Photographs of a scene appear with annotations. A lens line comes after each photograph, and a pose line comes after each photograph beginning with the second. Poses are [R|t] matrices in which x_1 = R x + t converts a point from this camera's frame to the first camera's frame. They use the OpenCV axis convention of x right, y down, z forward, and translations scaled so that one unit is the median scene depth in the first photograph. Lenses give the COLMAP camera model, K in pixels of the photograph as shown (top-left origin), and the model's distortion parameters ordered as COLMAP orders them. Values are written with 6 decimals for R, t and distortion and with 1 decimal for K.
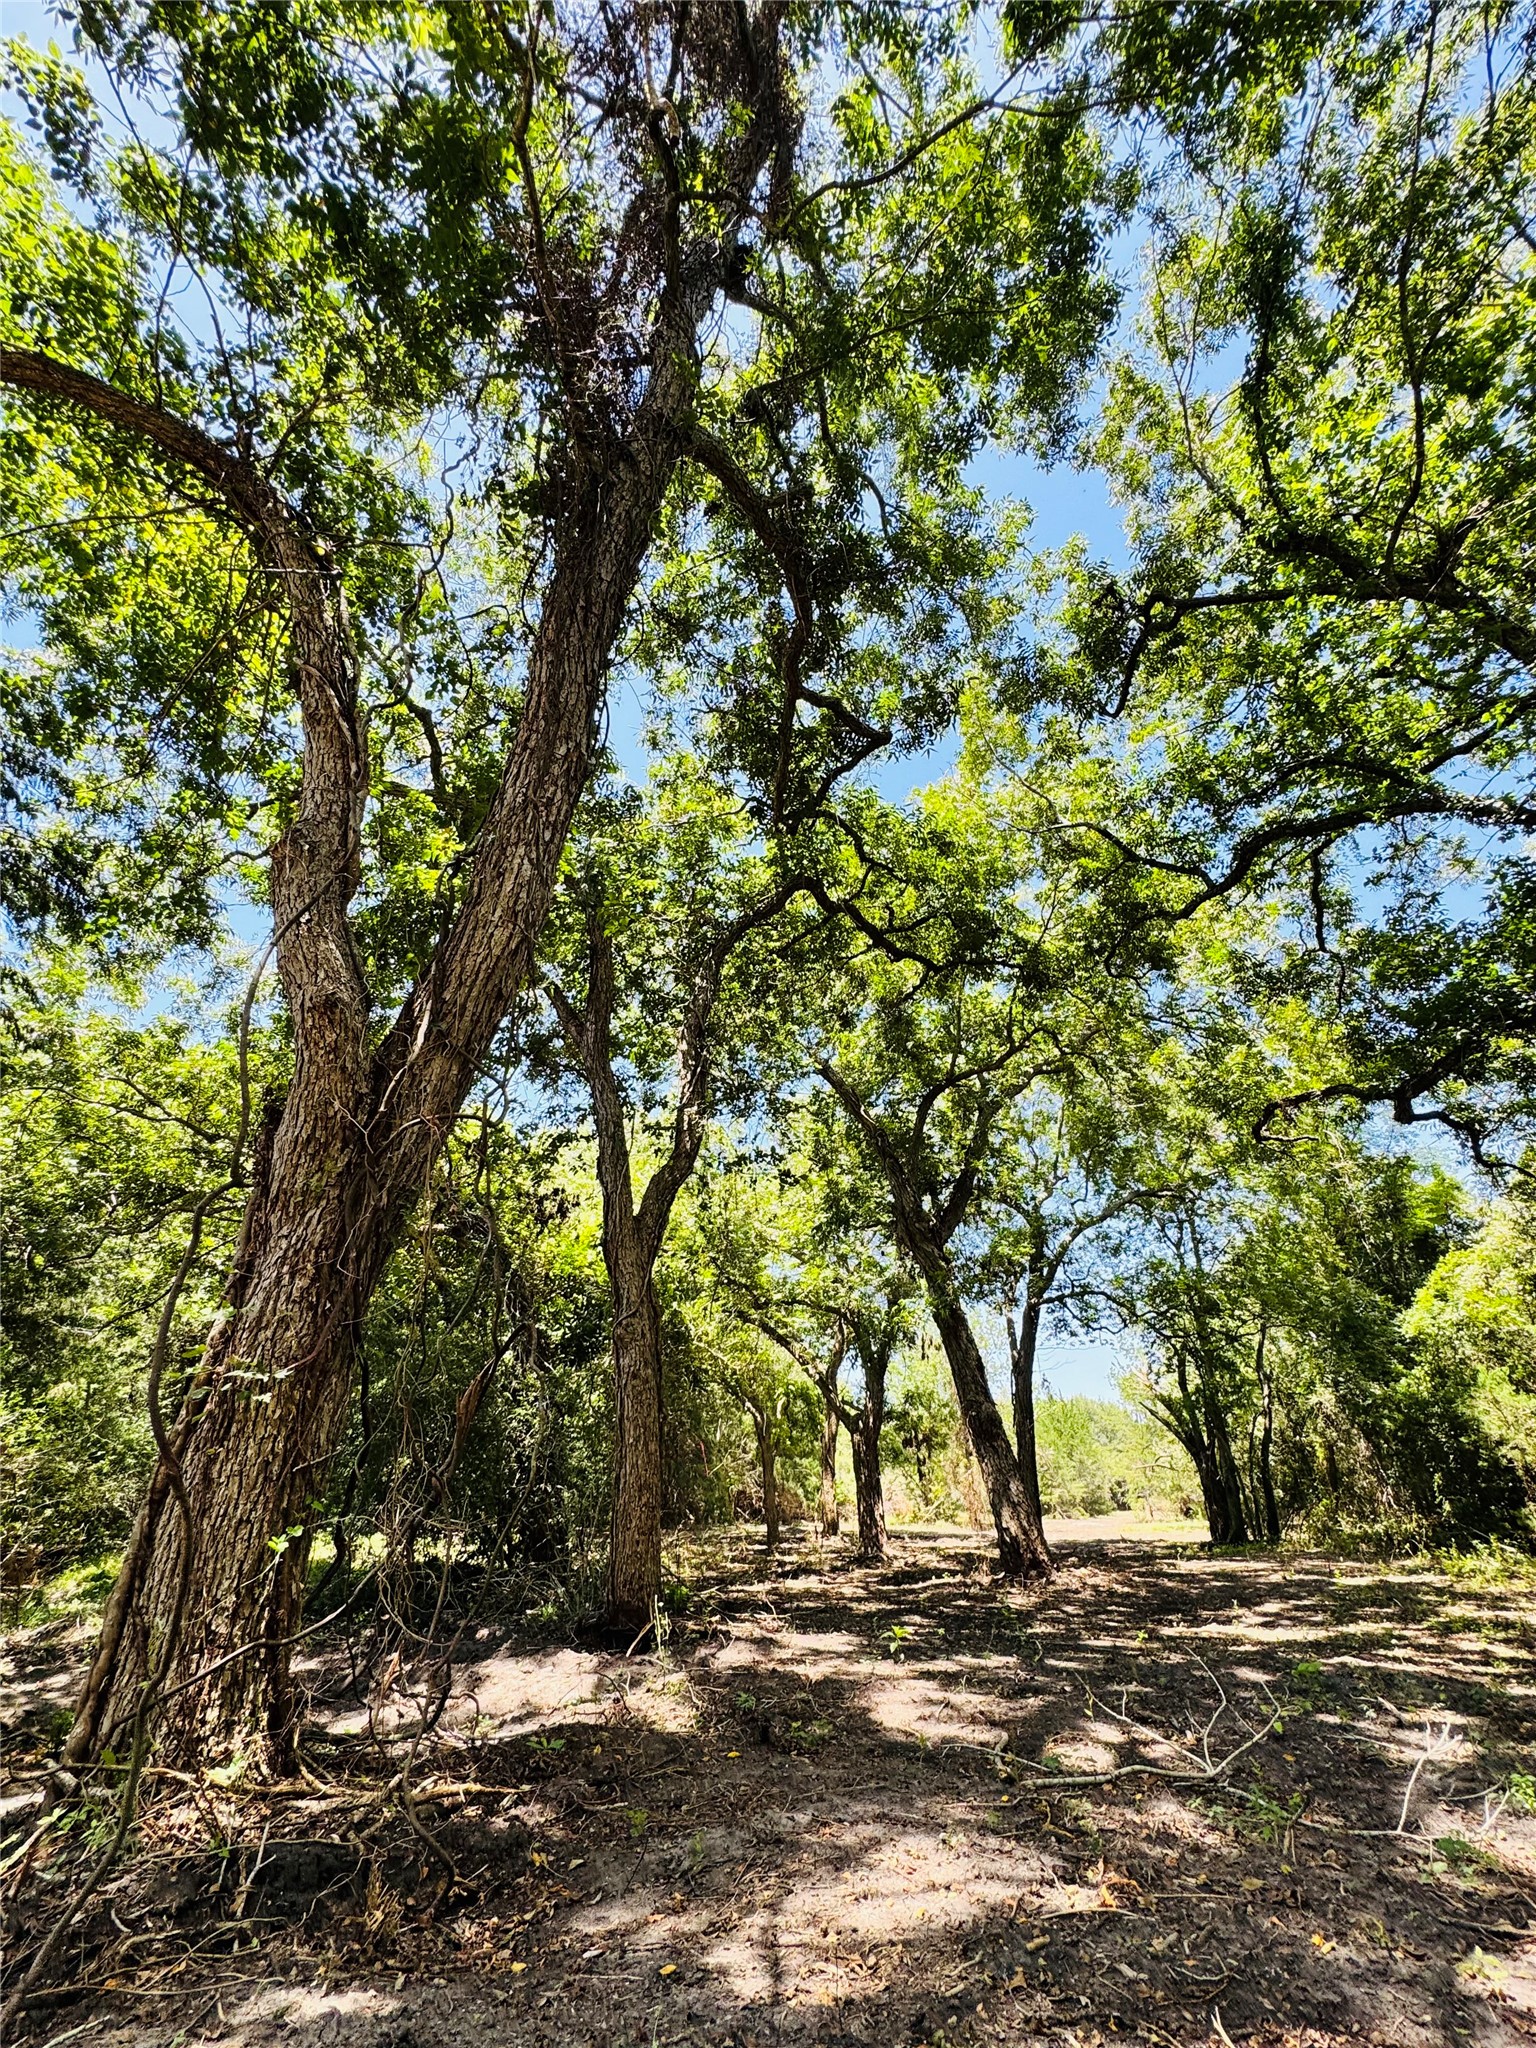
lens RADIAL K [[856.1, 0, 769.7], [0, 856.1, 1026.9], [0, 0, 1]] dist [-0.000475, 0.000015]
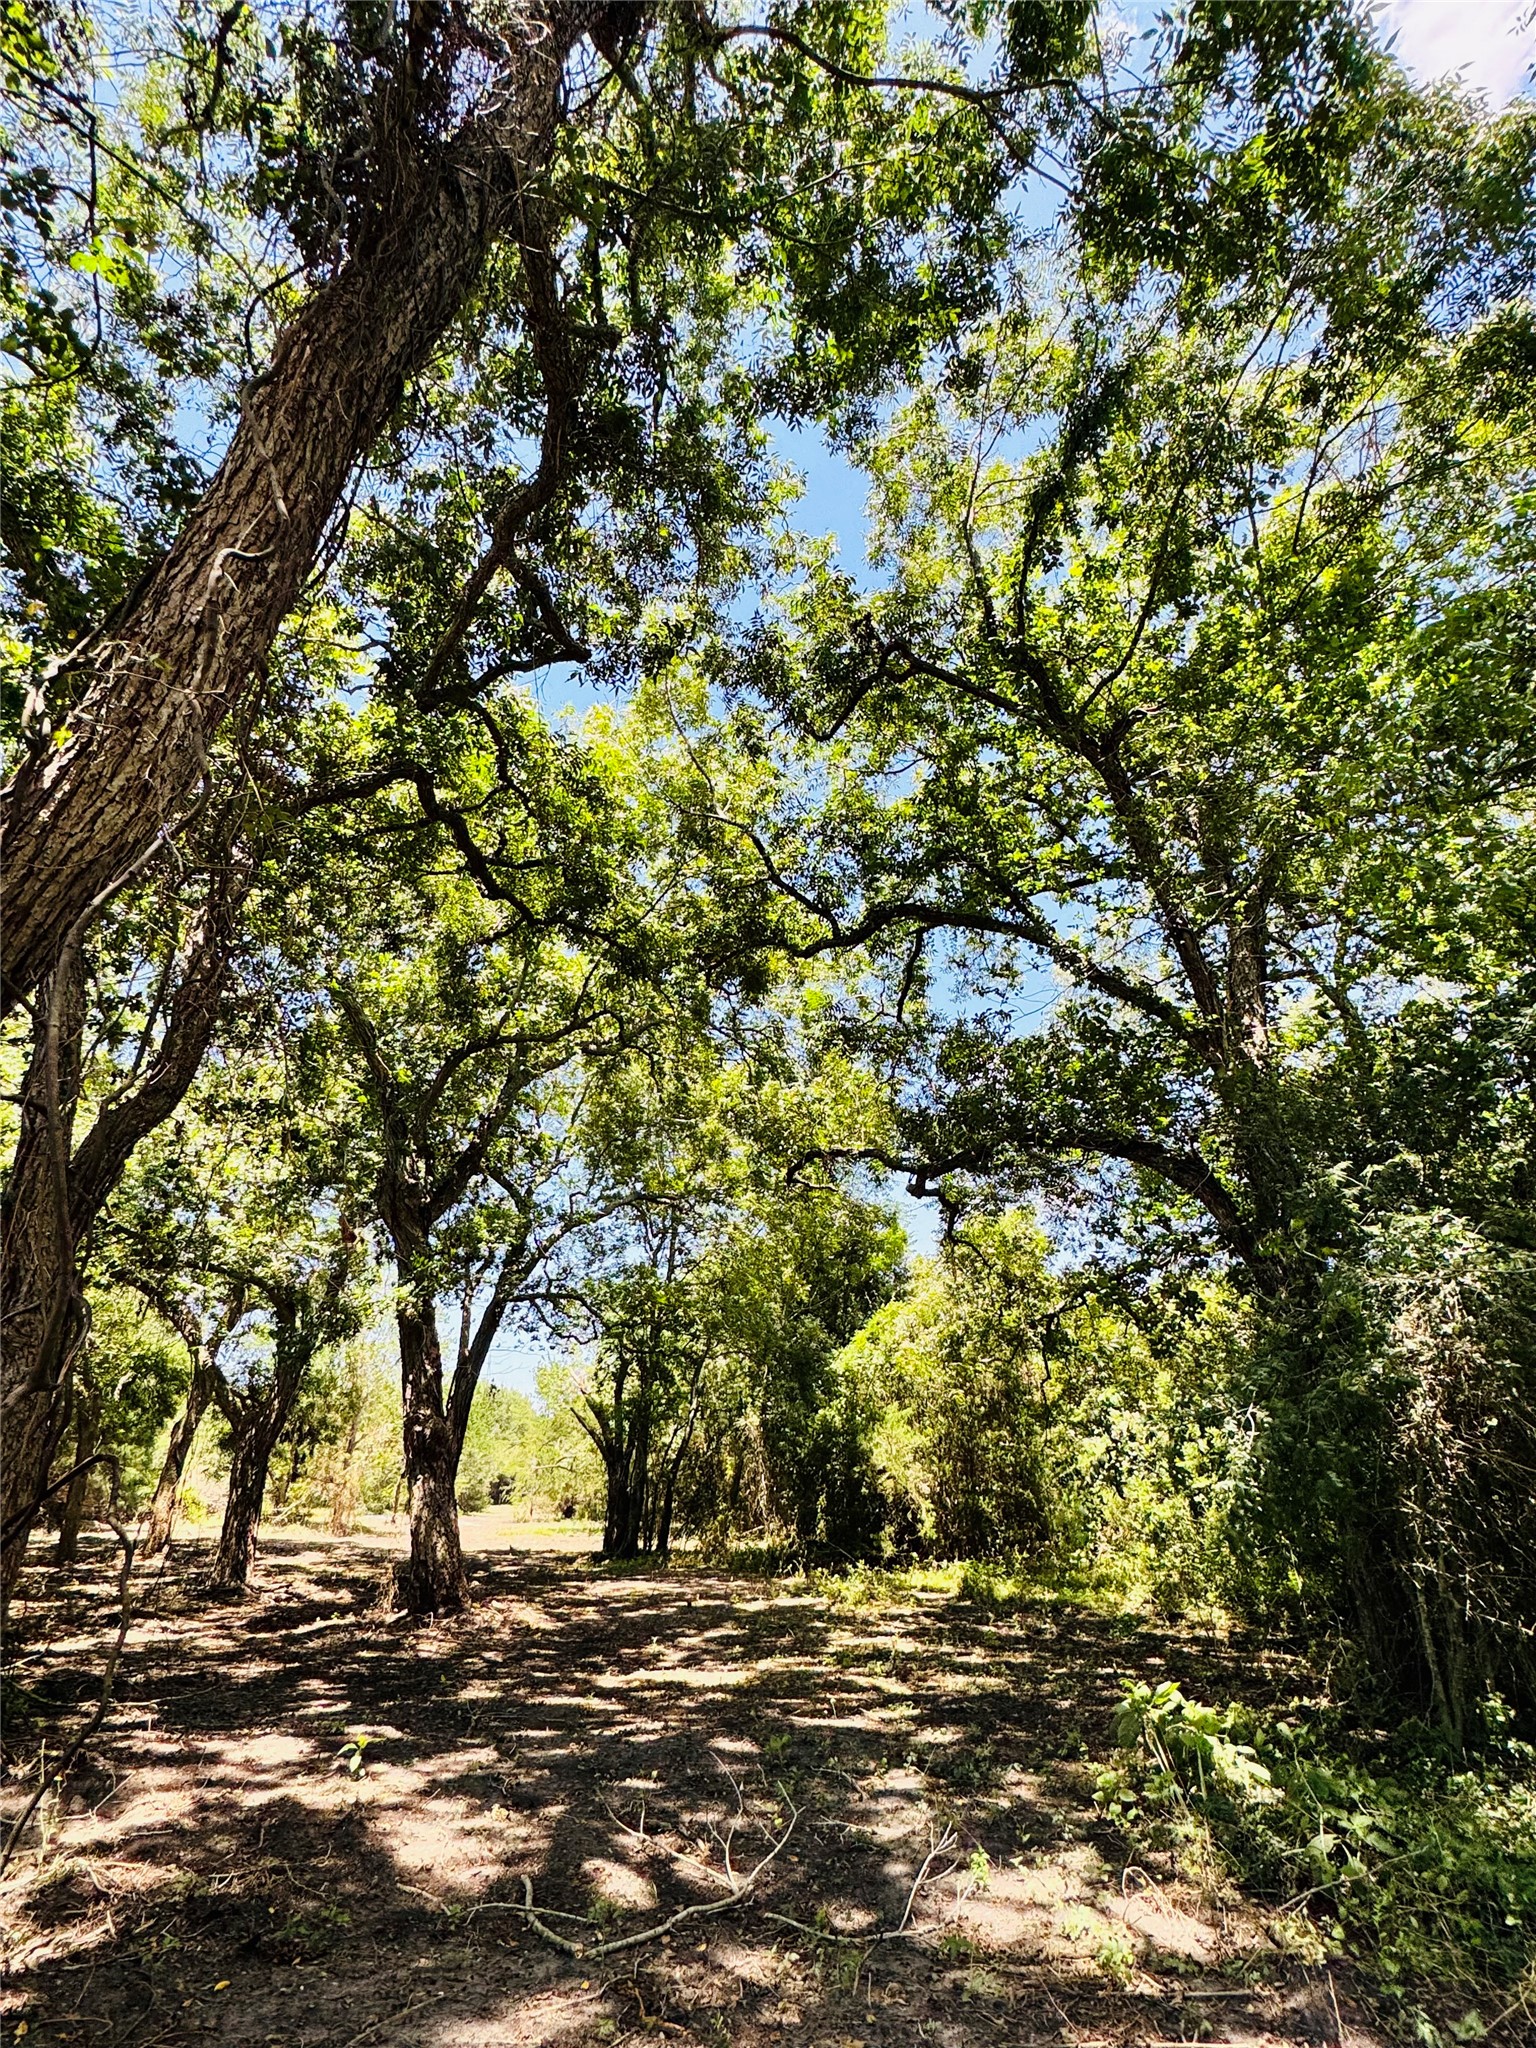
lens RADIAL K [[998.1, 0, 761.8], [0, 998.1, 1021.9], [0, 0, 1]] dist [0.002489, 0.000596]
pose [[0.831714, 0.247836, 0.496820, -0.095755], [-0.281032, 0.959663, -0.008255, -0.033412], [-0.478825, -0.132757, 0.867815, 0.031199]]
